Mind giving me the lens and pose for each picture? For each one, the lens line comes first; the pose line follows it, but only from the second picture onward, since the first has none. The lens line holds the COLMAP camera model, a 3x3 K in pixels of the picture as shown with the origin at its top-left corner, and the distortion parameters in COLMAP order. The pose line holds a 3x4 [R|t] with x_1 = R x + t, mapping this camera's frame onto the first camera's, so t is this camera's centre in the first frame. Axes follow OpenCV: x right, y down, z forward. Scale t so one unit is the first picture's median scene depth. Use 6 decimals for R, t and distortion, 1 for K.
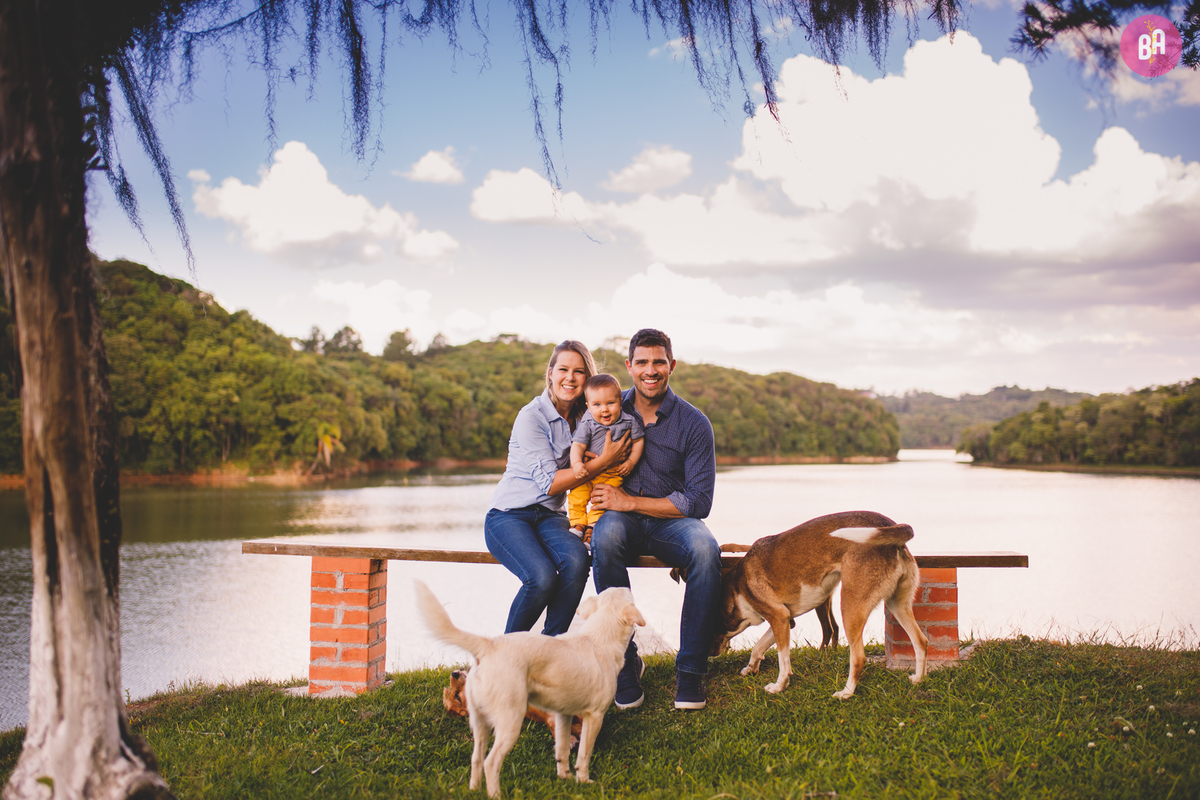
lens RADIAL K [[1250.8, 0, 600.0], [0, 1250.8, 400.0], [0, 0, 1]] dist [-0.068310, 0.159929]
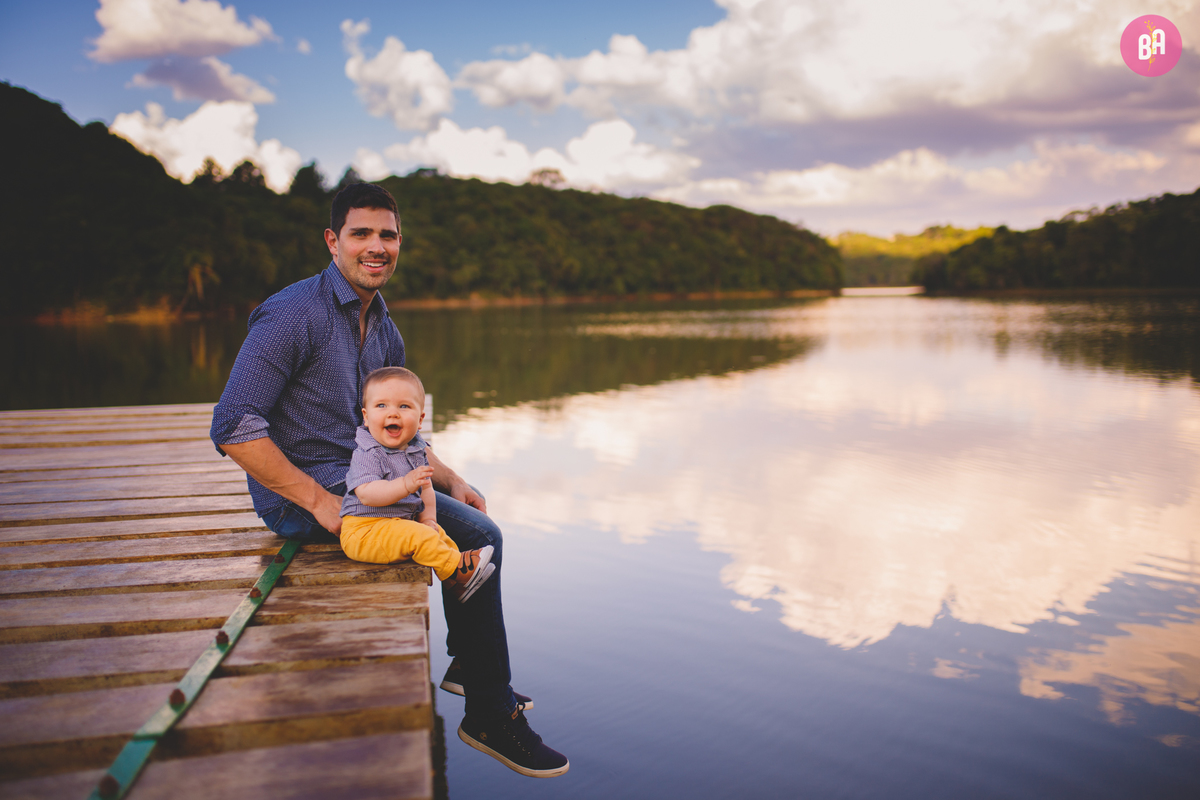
lens RADIAL K [[1188.8, 0, 600.0], [0, 1188.8, 400.0], [0, 0, 1]] dist [-0.046073, 0.104660]
pose [[0.998359, -0.028846, 0.049468, 0.006640], [0.022831, 0.992737, 0.118118, 0.018755], [-0.052516, -0.116794, 0.991767, 0.107915]]
